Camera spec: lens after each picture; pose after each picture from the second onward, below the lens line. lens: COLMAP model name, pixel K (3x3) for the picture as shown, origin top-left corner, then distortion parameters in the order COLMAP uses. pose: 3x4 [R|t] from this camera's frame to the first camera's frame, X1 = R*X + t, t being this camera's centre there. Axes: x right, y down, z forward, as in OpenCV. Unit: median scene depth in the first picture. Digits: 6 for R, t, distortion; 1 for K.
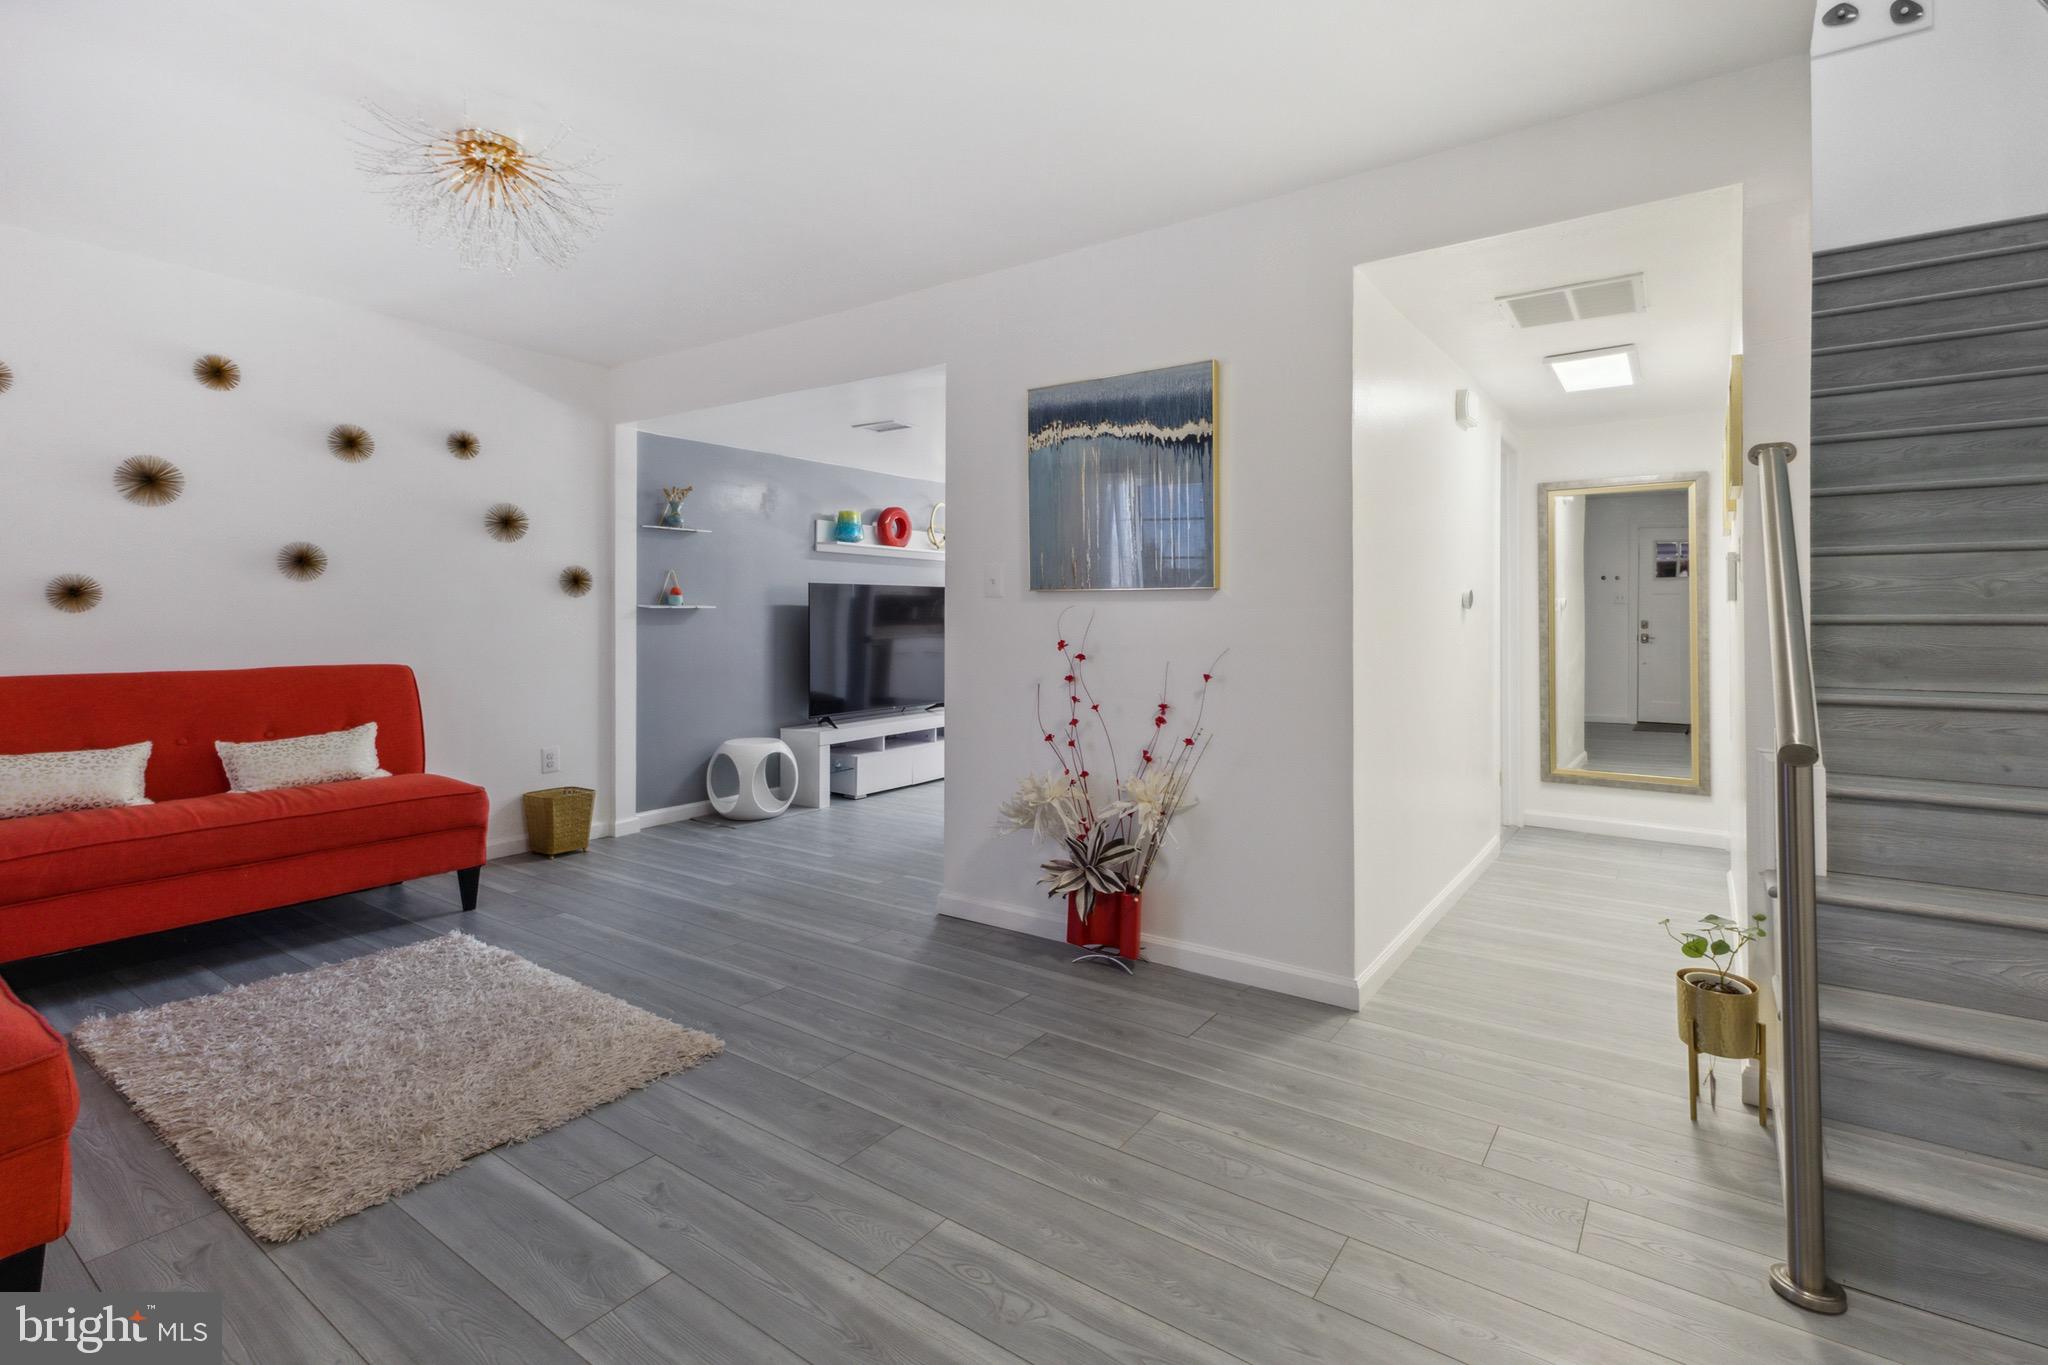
lens RADIAL K [[950.3, 0, 1057.4], [0, 950.3, 608.2], [0, 0, 1]] dist [0.009482, -0.001280]
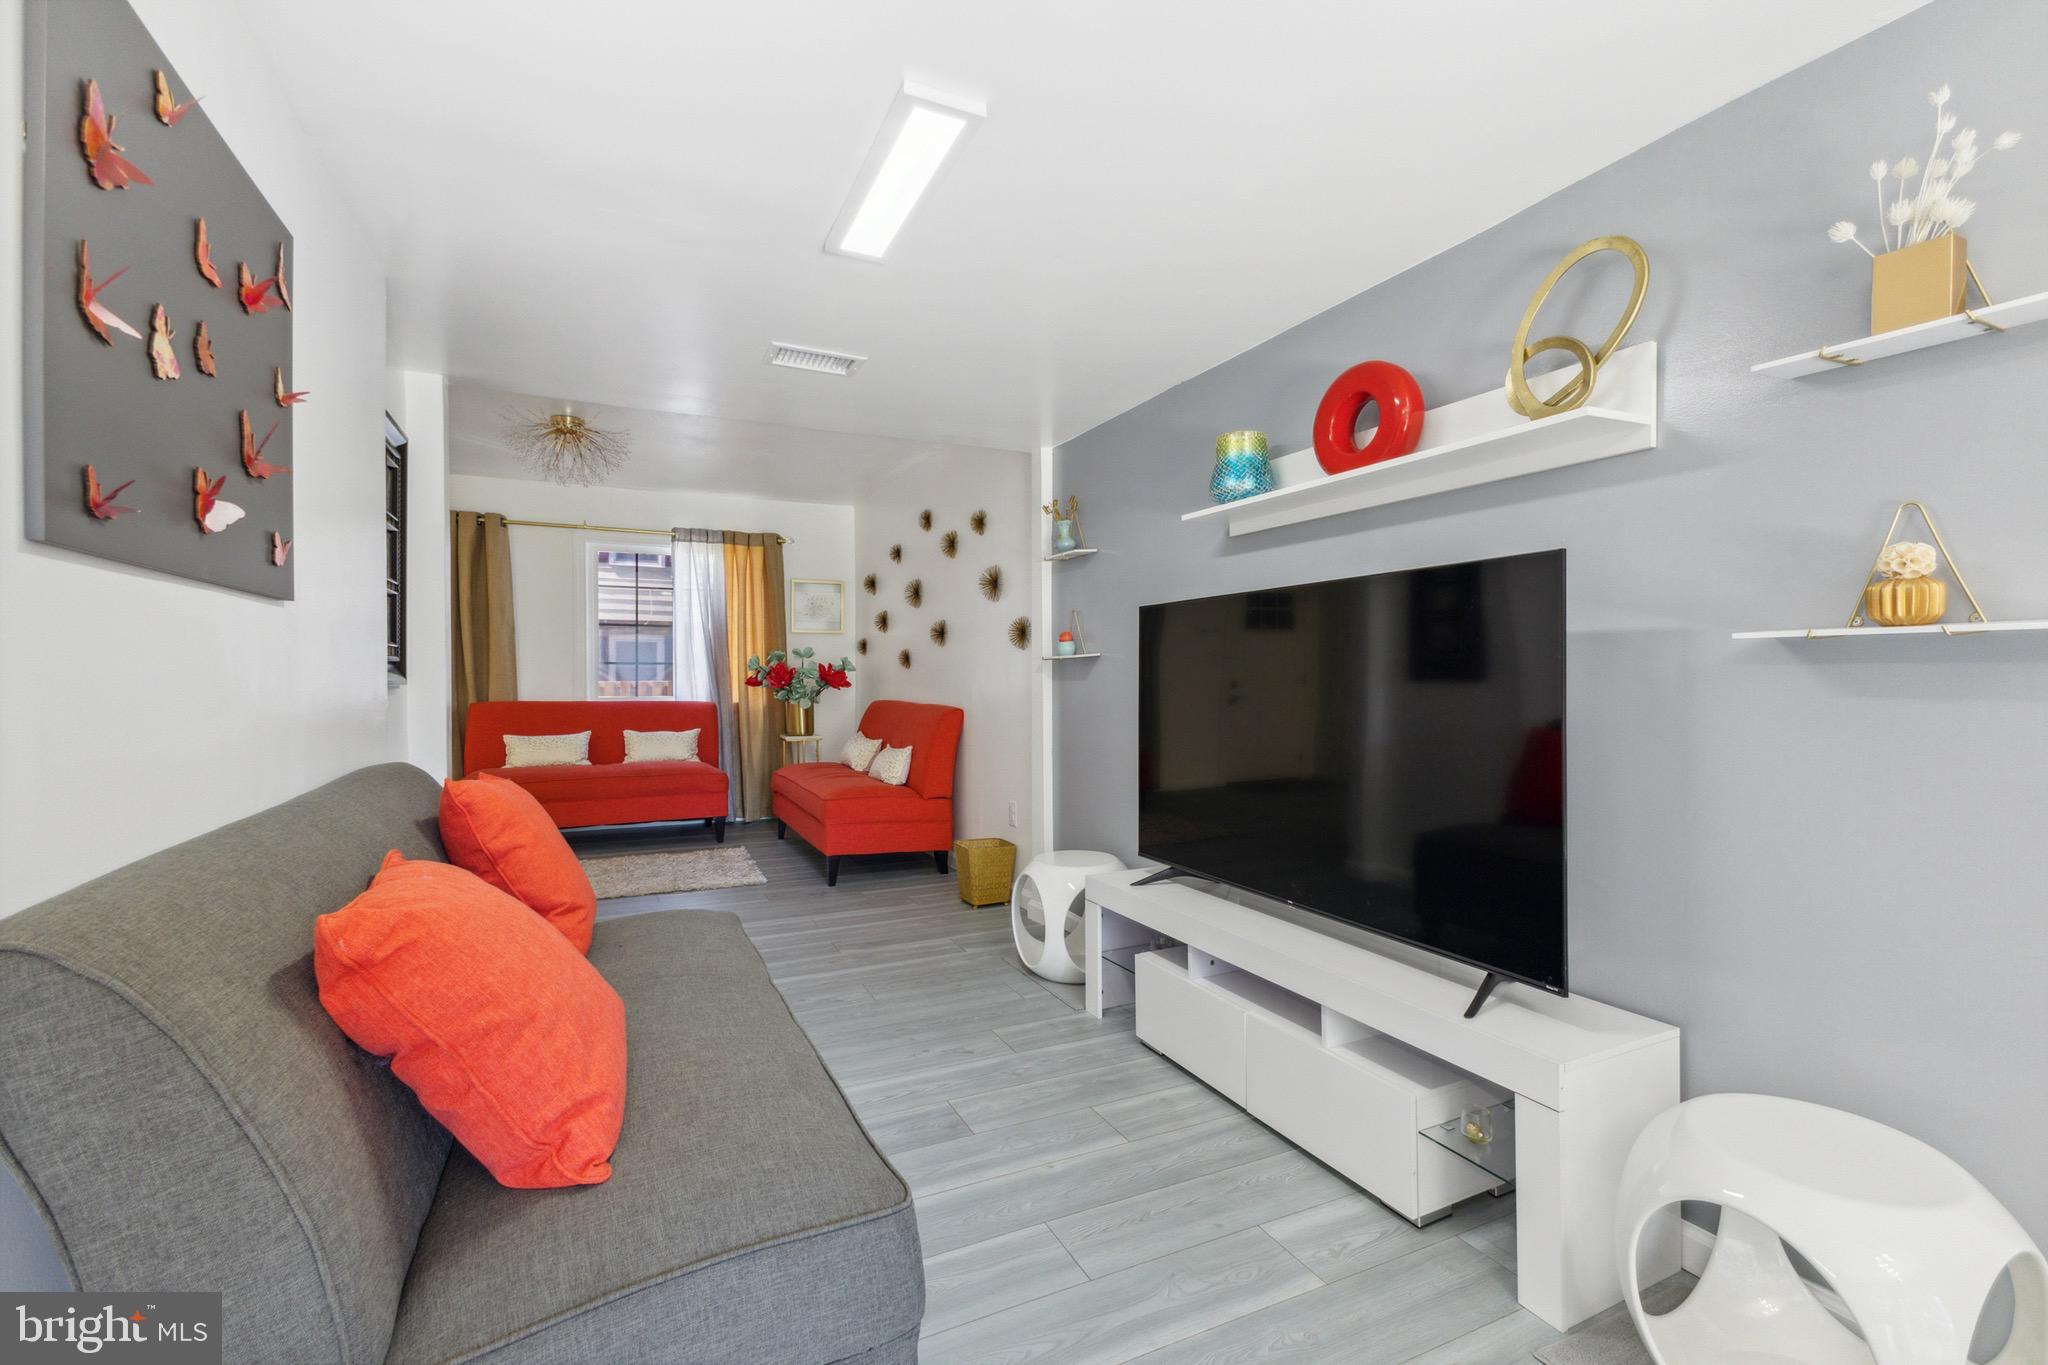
lens RADIAL K [[885.8, 0, 1029.1], [0, 885.8, 677.5], [0, 0, 1]] dist [0.010070, -0.000769]
pose [[-0.504897, 0.002886, -0.863175, 0.381758], [0.007287, 0.999973, -0.000919, 0.028487], [0.863149, -0.006753, -0.504905, 2.190268]]
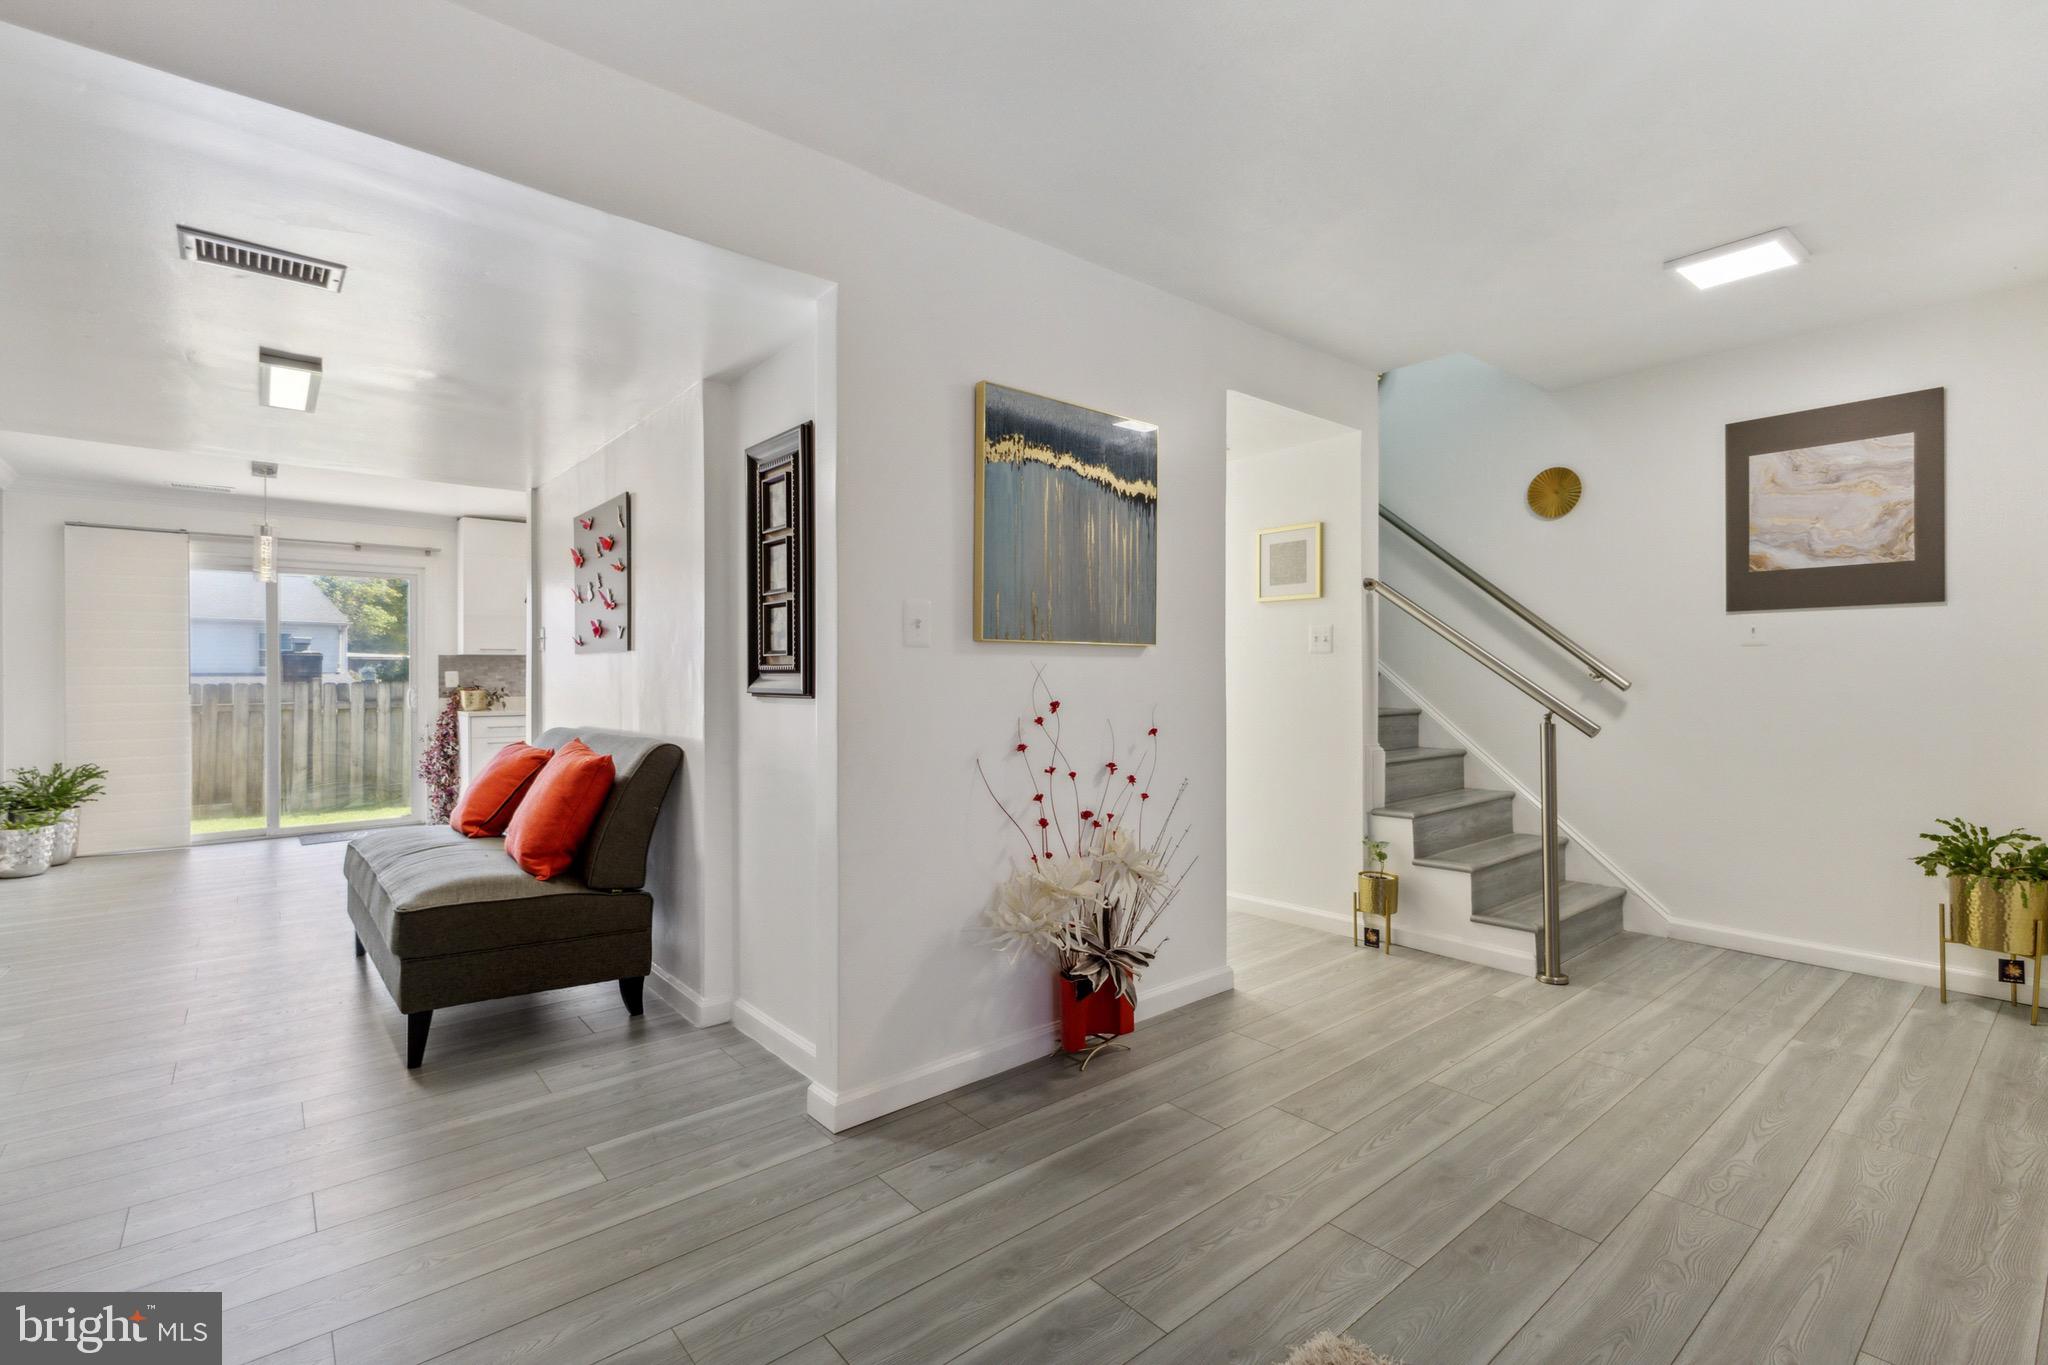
lens RADIAL K [[915.0, 0, 1027.4], [0, 915.0, 673.8], [0, 0, 1]] dist [0.010759, -0.000789]
pose [[0.264237, 0.001091, 0.964457, -0.791034], [-0.006412, 0.999979, 0.000625, 0.009419], [-0.964436, -0.006349, 0.264239, 0.814641]]
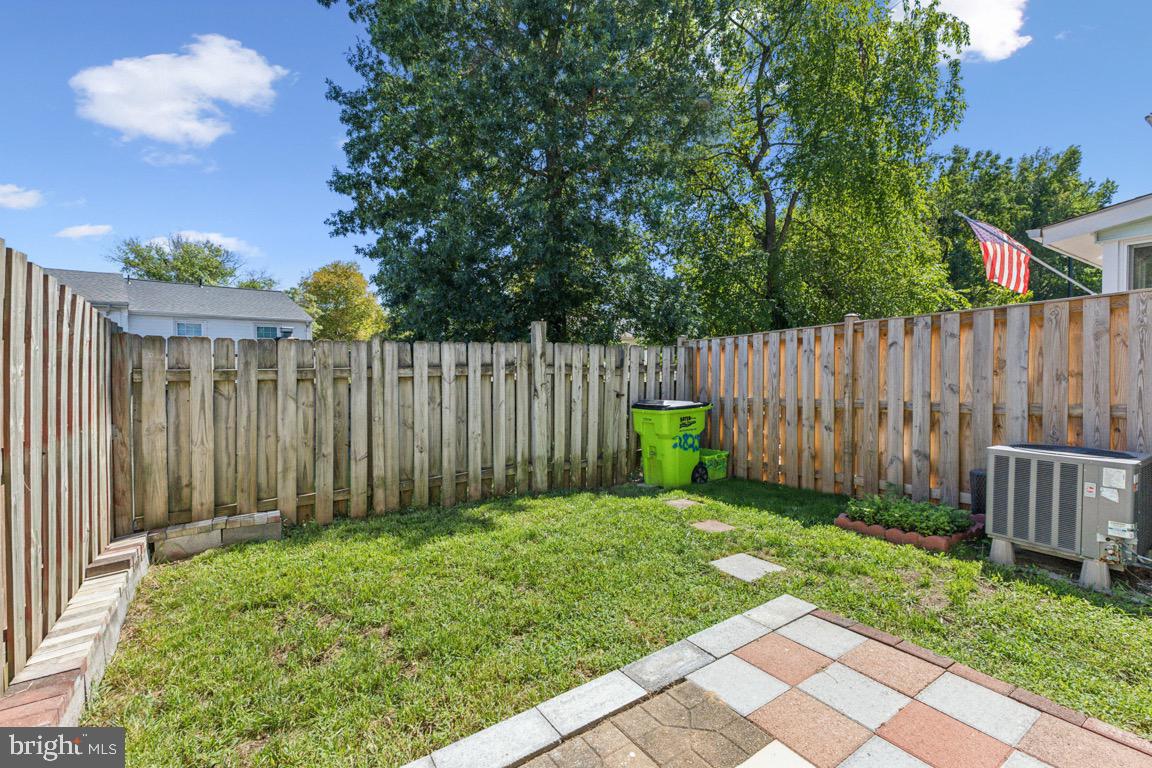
lens RADIAL K [[508.7, 0, 576.5], [0, 508.7, 369.7], [0, 0, 1]] dist [0.008149, -0.000037]
pose [[0.374569, -0.012768, 0.927111, 0.845176], [-0.005223, 0.999860, 0.015880, 0.123590], [-0.927184, -0.010790, 0.374450, 3.427903]]
